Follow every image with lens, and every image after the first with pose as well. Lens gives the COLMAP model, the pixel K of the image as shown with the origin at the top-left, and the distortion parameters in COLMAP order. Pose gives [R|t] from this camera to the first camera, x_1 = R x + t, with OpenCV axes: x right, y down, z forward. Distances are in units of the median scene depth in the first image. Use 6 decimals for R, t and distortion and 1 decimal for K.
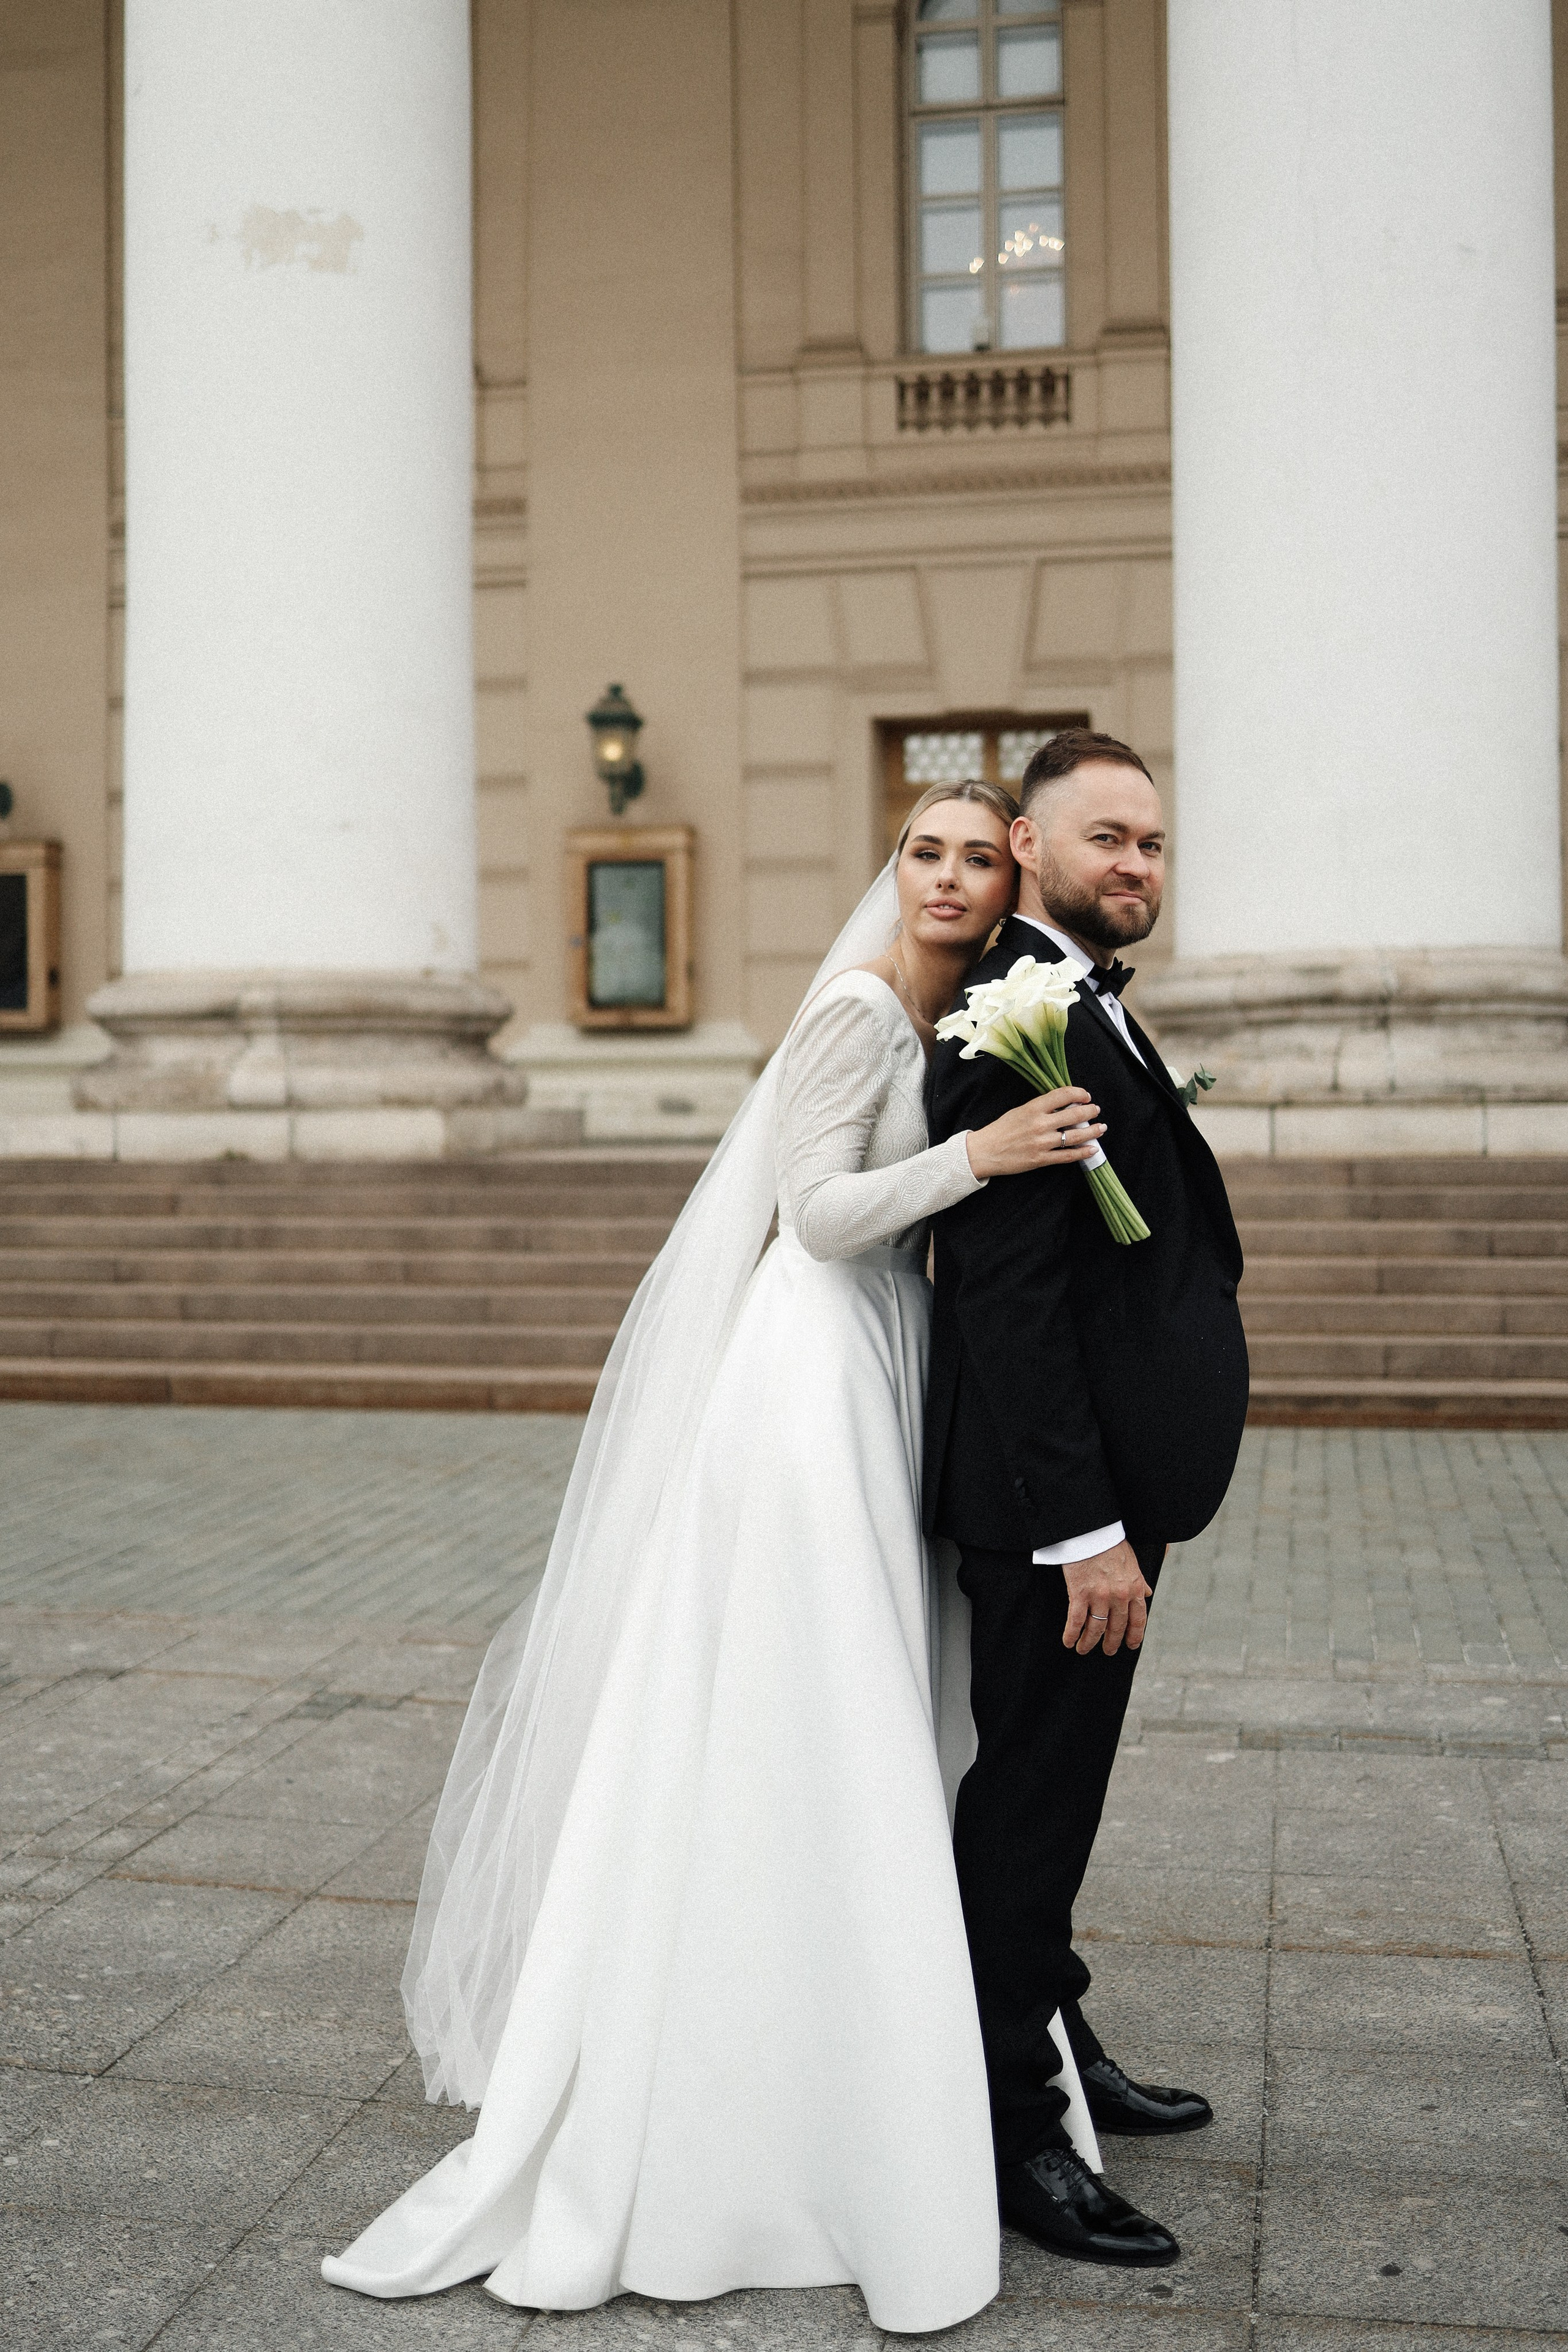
lens RADIAL K [[2627.4, 0, 772.2], [0, 2627.4, 1122.5], [0, 0, 1]] dist [-0.047389, 0.001250]
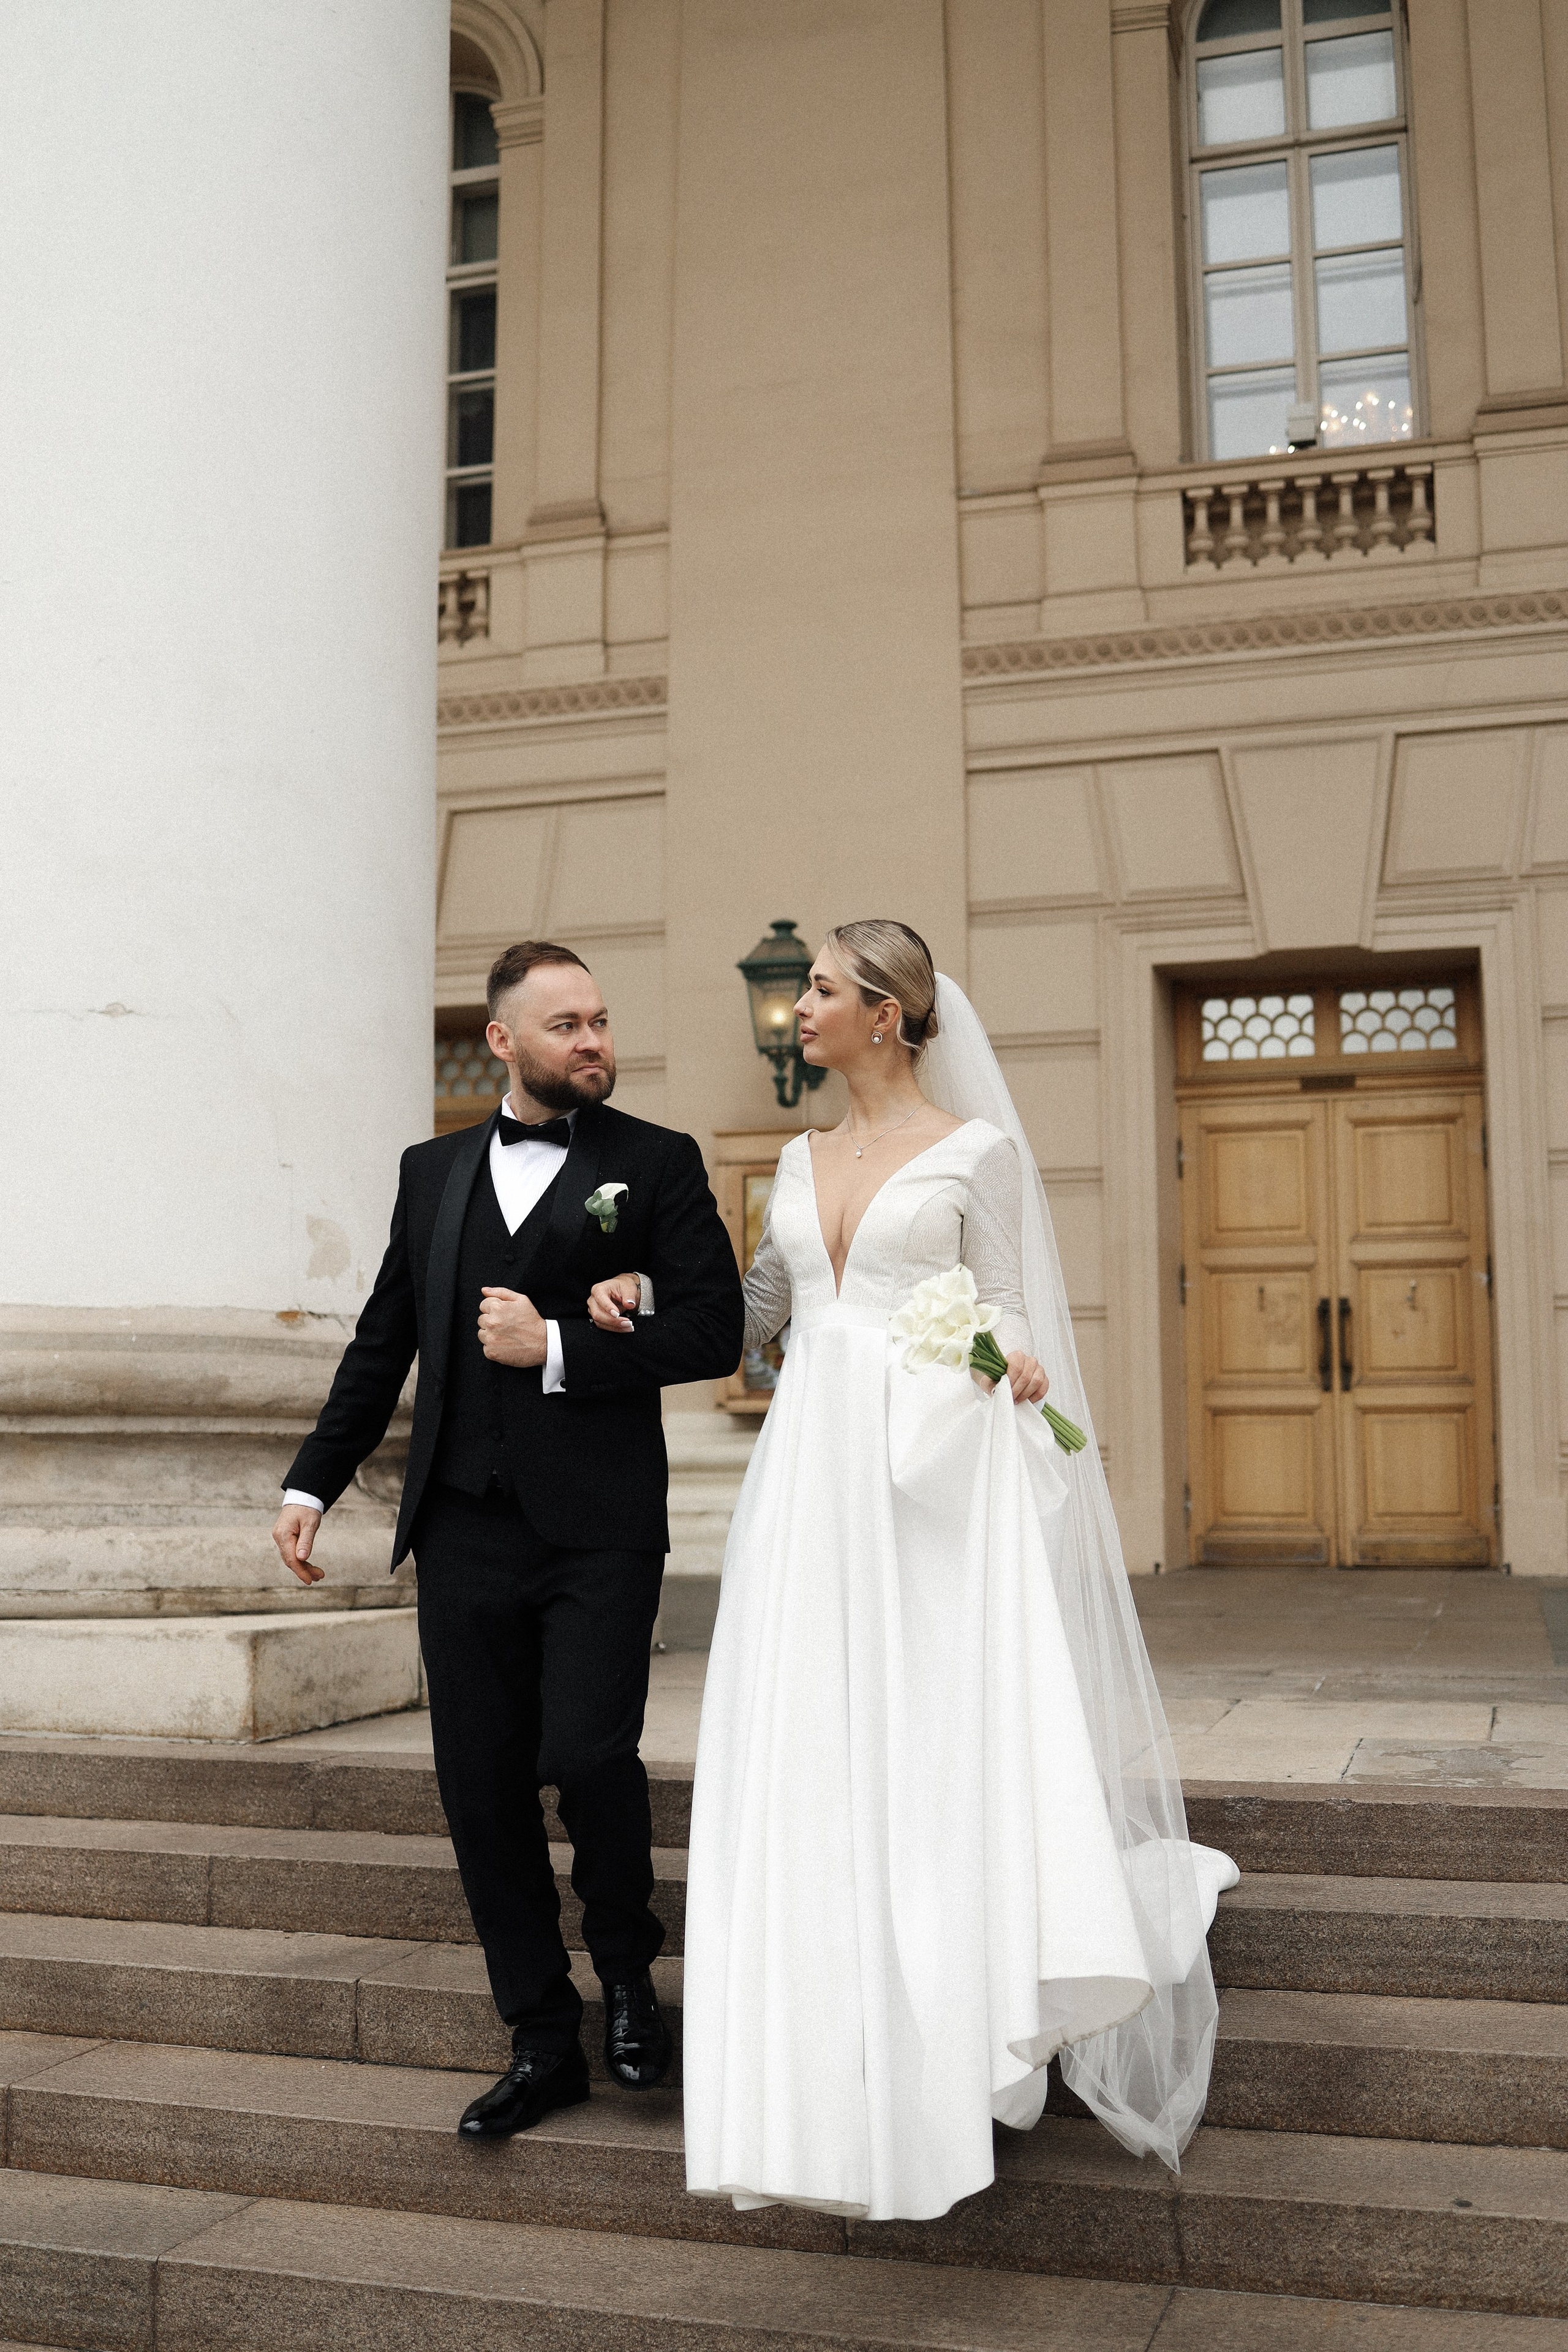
lens RADIAL K [[2458.3, 0, 747.3], [0, 2458.3, 1172.6], [0, 0, 1]] dist [-0.067428, 0.018779]
pose [[0.994353, -0.007099, -0.105883, -0.000560], [-0.006495, 0.991819, -0.127488, -0.017502], [0.105922, 0.127456, 0.986172, 0.364642]]
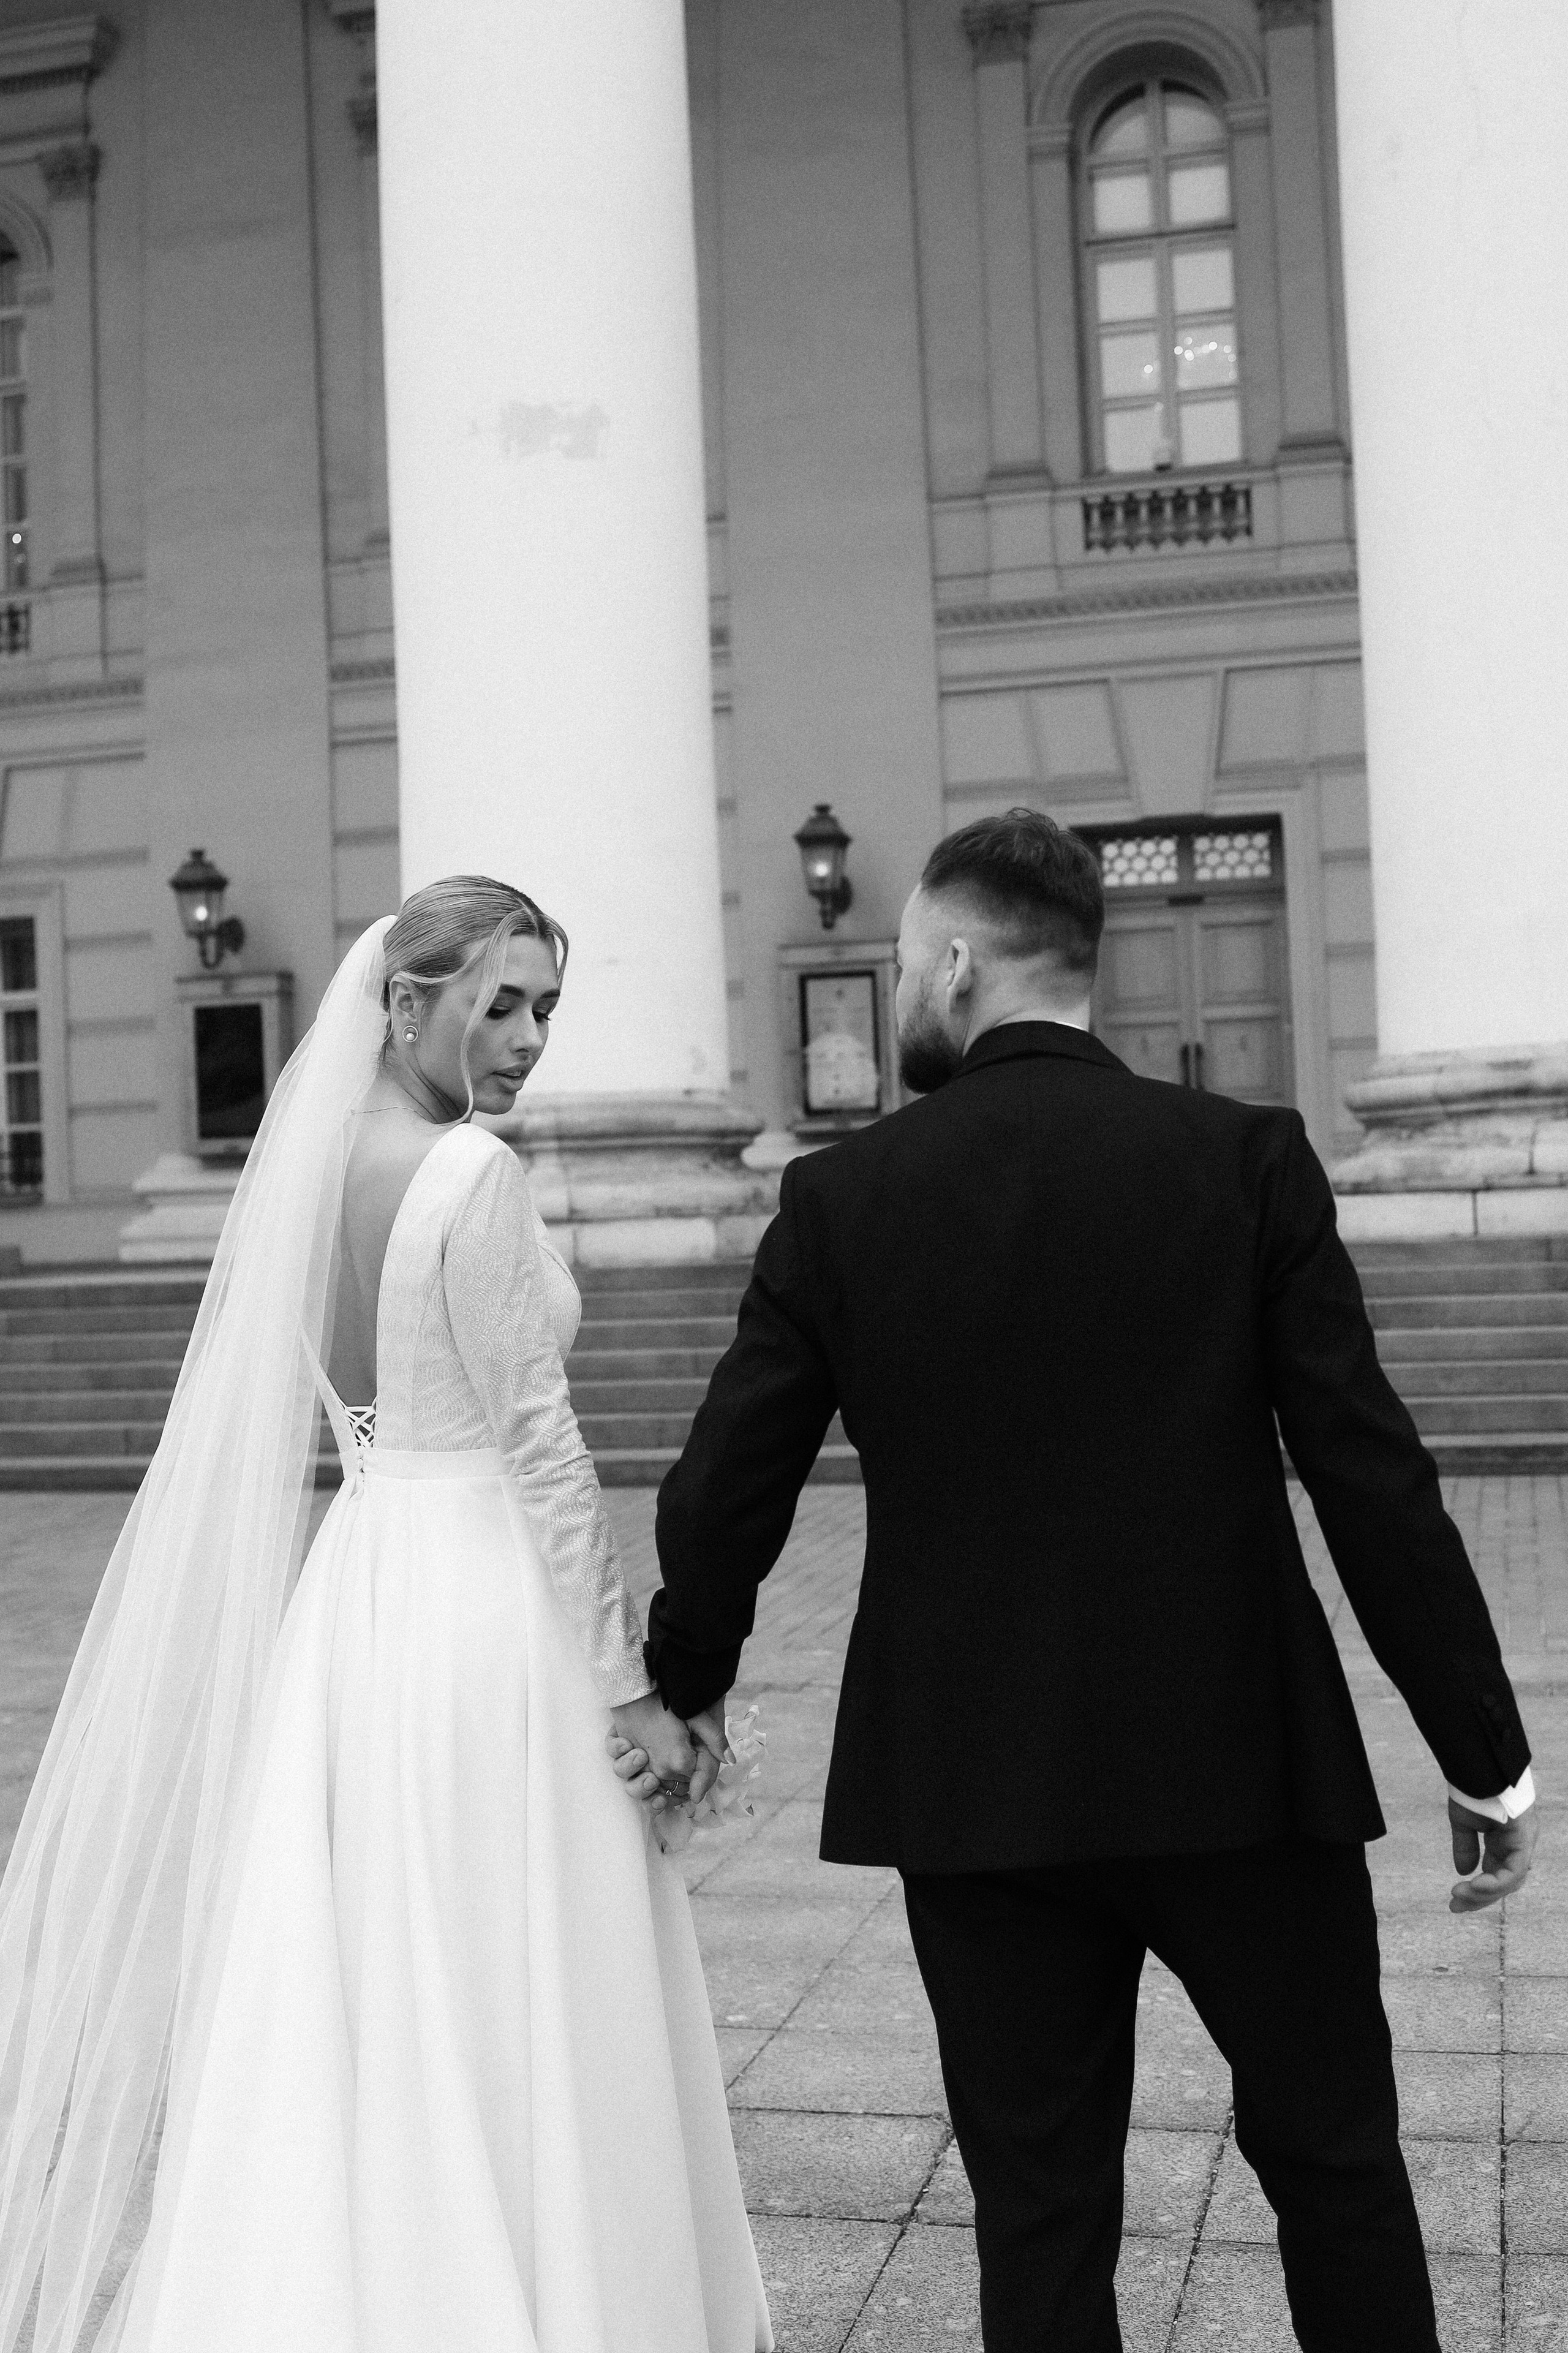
lens RADIAL K [[2762.3, 0, 808.9], [0, 2762.3, 1171.7], [0, 0, 1]] dist [-0.053227, 0.048826]
pose [[0.998393, -0.032773, -0.046229, -0.019026], [0.031910, 0.999305, -0.019293, -0.000434], [0.046829, 0.017787, 0.998745, -0.092590]]
